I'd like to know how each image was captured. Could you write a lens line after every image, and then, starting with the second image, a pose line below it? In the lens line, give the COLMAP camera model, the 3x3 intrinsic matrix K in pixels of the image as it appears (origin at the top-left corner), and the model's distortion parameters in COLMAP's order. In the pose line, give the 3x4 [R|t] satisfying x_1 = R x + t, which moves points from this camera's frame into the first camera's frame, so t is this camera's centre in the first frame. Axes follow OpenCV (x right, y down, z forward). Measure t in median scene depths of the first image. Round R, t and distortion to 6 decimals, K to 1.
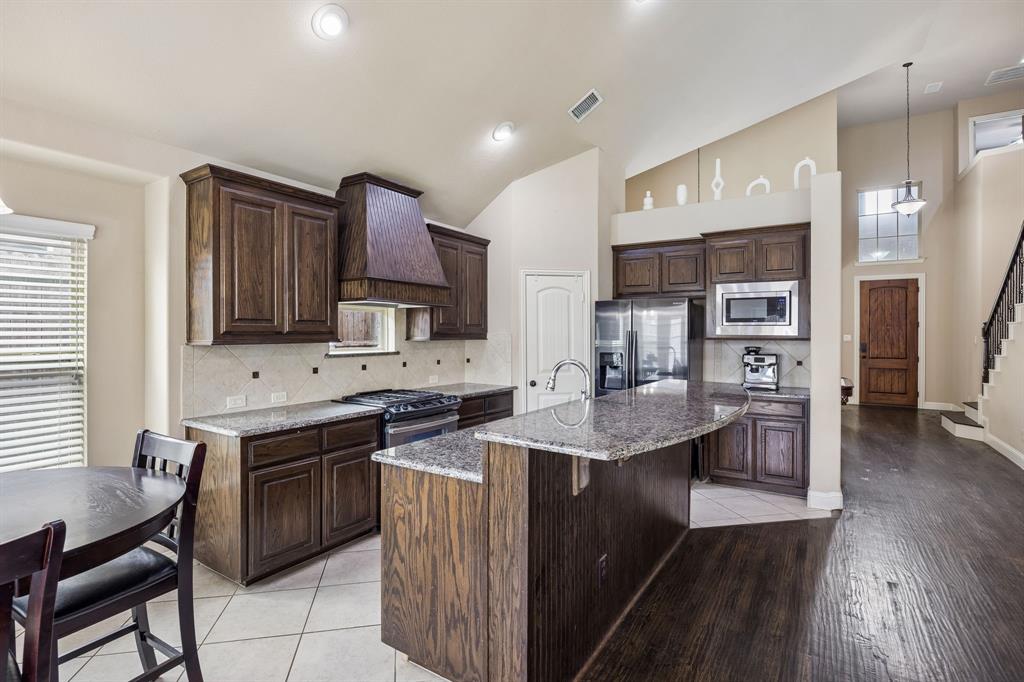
lens RADIAL K [[480.0, 0, 512.7], [0, 480.0, 335.7], [0, 0, 1]] dist [0.000246, -0.000033]
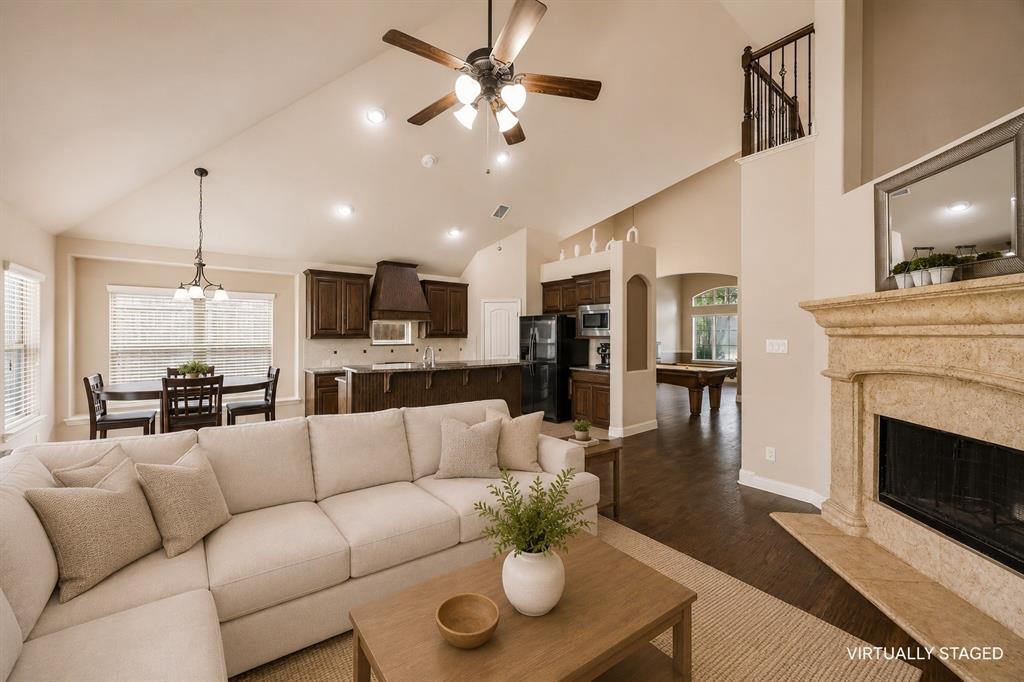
lens RADIAL K [[371.9, 0, 514.2], [0, 371.9, 336.4], [0, 0, 1]] dist [0.000614, 0.000003]
pose [[0.951765, -0.000054, -0.306828, 0.647926], [-0.000672, 0.999997, -0.002260, 0.005618], [0.306827, 0.002357, 0.951762, -0.350163]]
